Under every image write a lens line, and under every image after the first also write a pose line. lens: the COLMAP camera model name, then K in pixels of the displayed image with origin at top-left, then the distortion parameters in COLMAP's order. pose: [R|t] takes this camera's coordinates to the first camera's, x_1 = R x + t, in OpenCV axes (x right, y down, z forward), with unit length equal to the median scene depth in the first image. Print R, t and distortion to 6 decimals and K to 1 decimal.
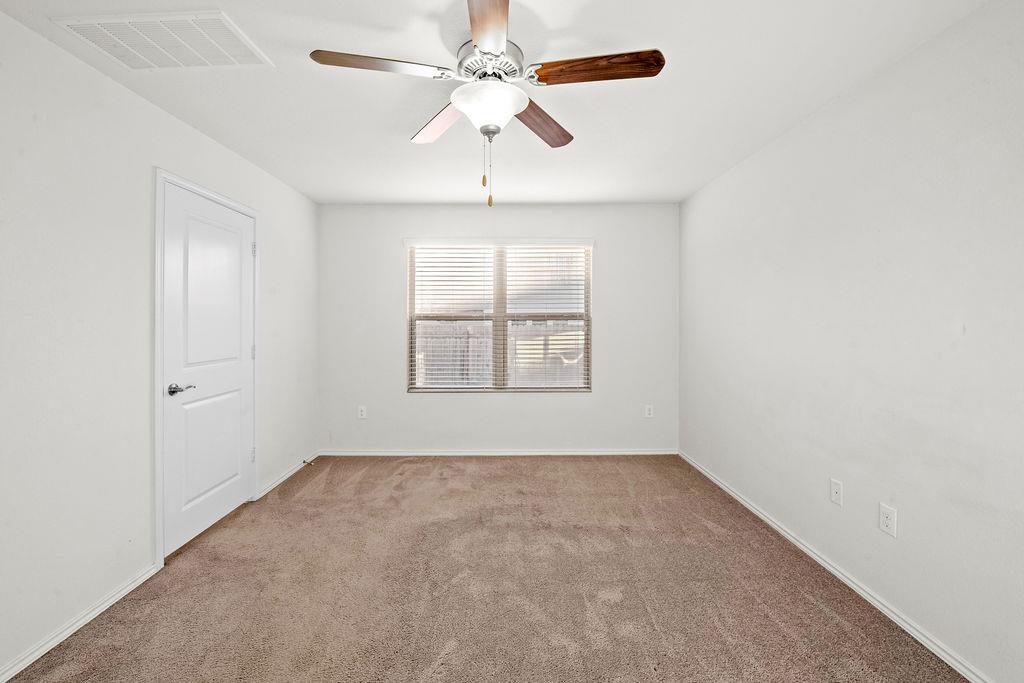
lens RADIAL K [[424.1, 0, 477.9], [0, 424.1, 317.1], [0, 0, 1]] dist [0.000404, -0.006573]
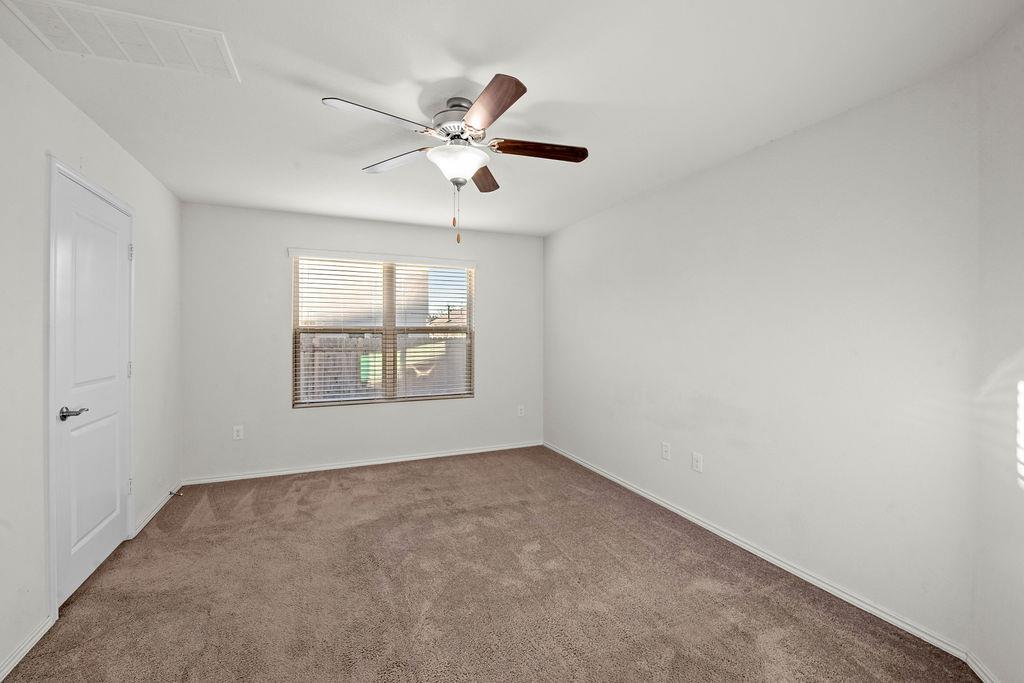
lens RADIAL K [[420.0, 0, 491.1], [0, 420.0, 325.5], [0, 0, 1]] dist [-0.001667, -0.000476]
pose [[0.928556, 0.009921, 0.371061, -0.151554], [-0.006408, 0.999922, -0.010699, -0.003926], [-0.371138, 0.007557, 0.928547, -0.080649]]
